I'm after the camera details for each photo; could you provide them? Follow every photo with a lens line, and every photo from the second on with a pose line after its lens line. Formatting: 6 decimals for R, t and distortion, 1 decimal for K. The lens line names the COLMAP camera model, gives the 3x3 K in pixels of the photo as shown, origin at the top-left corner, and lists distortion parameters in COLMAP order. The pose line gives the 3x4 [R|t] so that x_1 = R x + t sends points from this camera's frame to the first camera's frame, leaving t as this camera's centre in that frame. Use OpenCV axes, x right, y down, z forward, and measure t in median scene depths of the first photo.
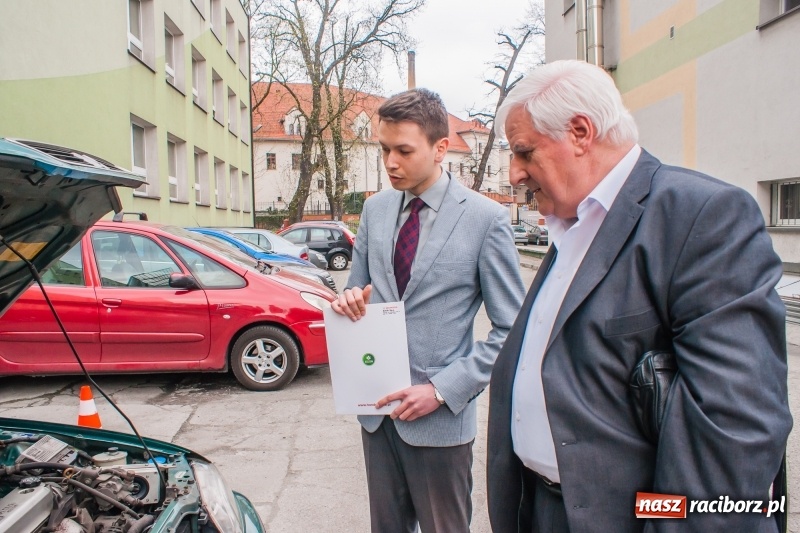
lens RADIAL K [[642.5, 0, 400.8], [0, 642.5, 266.1], [0, 0, 1]] dist [-0.099184, 0.058677]
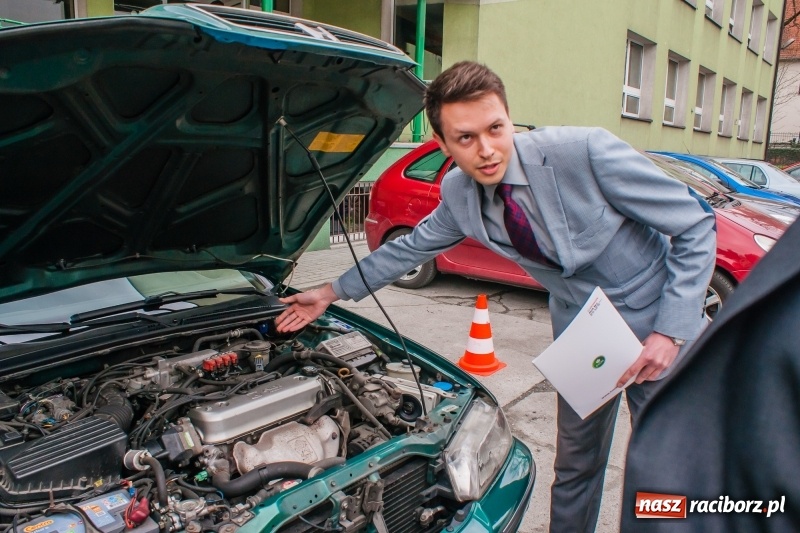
lens RADIAL K [[642.5, 0, 399.7], [0, 642.5, 269.4], [0, 0, 1]] dist [-0.099184, 0.058677]
pose [[0.721931, 0.170796, -0.670555, 0.011591], [-0.090279, 0.984025, 0.153443, 0.000578], [0.686050, -0.050239, 0.725817, 0.021721]]
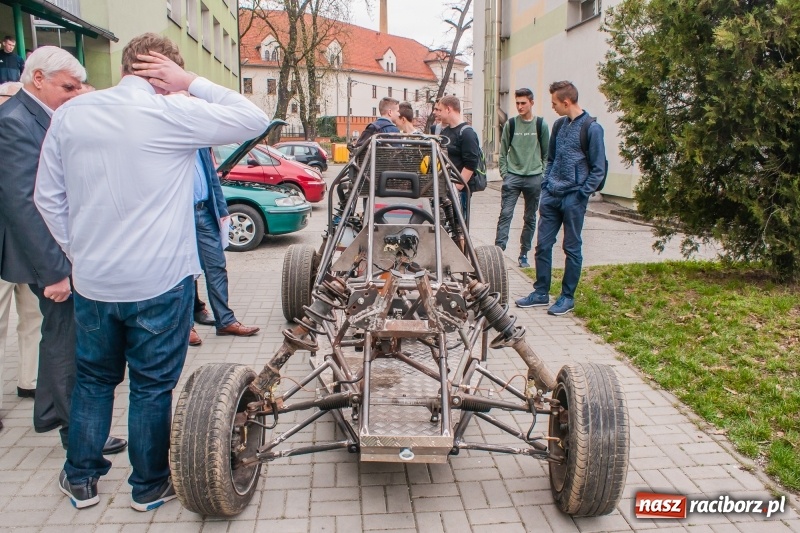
lens RADIAL K [[642.5, 0, 399.6], [0, 642.5, 265.0], [0, 0, 1]] dist [-0.099184, 0.058677]
pose [[0.998849, 0.014945, 0.045588, 0.015448], [-0.020010, 0.993421, 0.112754, 0.022897], [-0.043603, -0.113536, 0.992577, -0.247557]]
